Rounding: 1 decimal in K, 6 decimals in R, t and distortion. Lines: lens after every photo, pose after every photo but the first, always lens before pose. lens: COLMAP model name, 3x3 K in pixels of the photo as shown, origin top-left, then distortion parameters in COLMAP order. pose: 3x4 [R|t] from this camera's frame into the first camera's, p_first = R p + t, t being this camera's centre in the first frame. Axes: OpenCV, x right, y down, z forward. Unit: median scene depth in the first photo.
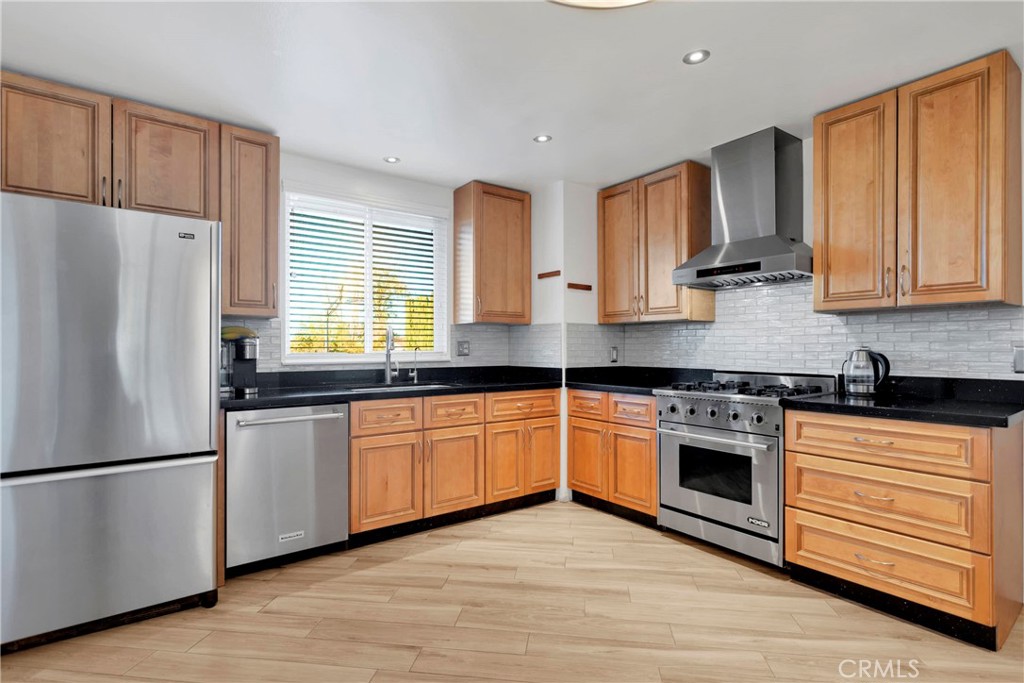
lens RADIAL K [[497.4, 0, 520.7], [0, 497.4, 345.4], [0, 0, 1]] dist [-0.003121, 0.000603]
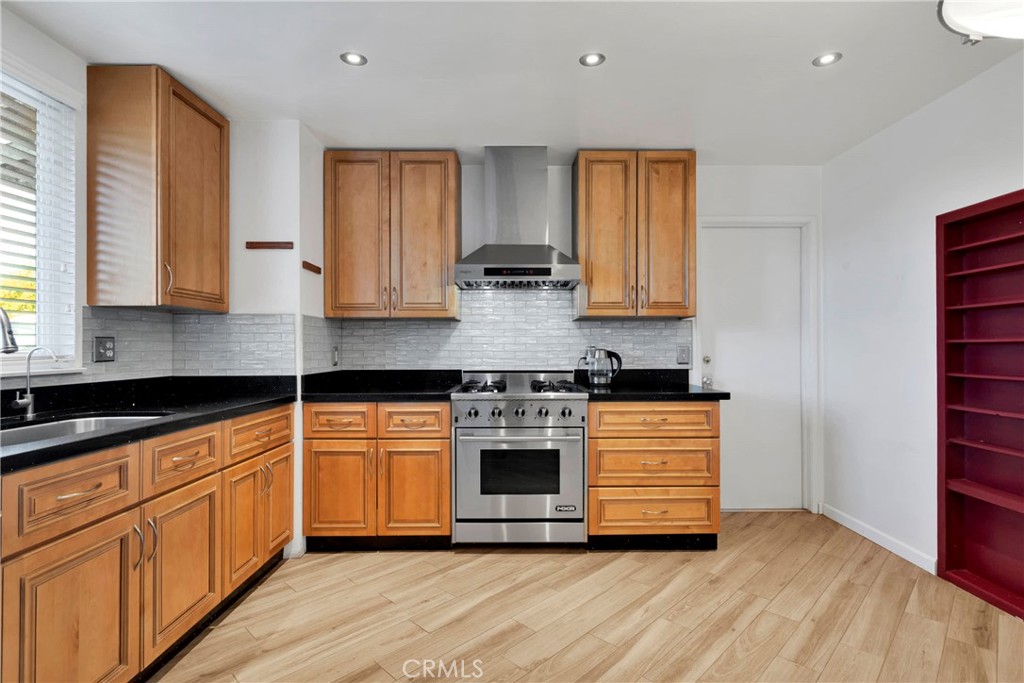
lens RADIAL K [[497.4, 0, 520.7], [0, 497.4, 345.4], [0, 0, 1]] dist [-0.003121, 0.000603]
pose [[0.591810, 0.003699, 0.806069, -0.386571], [-0.002459, 0.999993, -0.002783, 0.002934], [-0.806074, -0.000335, 0.591815, 0.369822]]
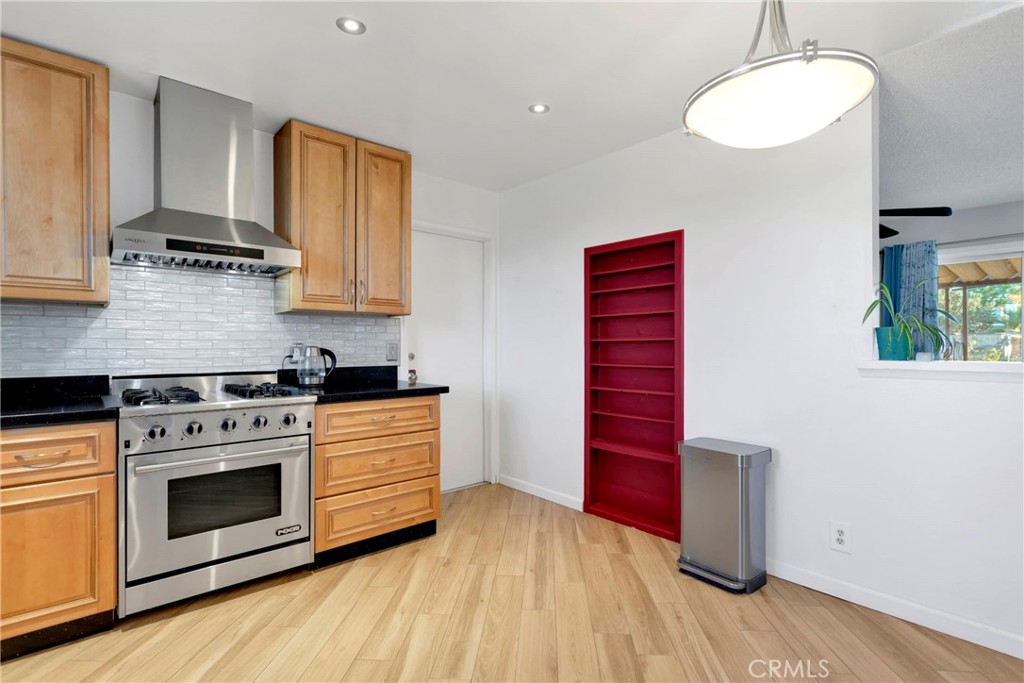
lens RADIAL K [[486.0, 0, 516.5], [0, 486.0, 345.1], [0, 0, 1]] dist [0.001358, 0.001122]
pose [[-0.076946, -0.000444, 0.997035, -0.399858], [-0.003943, 0.999992, 0.000142, 0.003474], [-0.997027, -0.003920, -0.076947, 0.543747]]
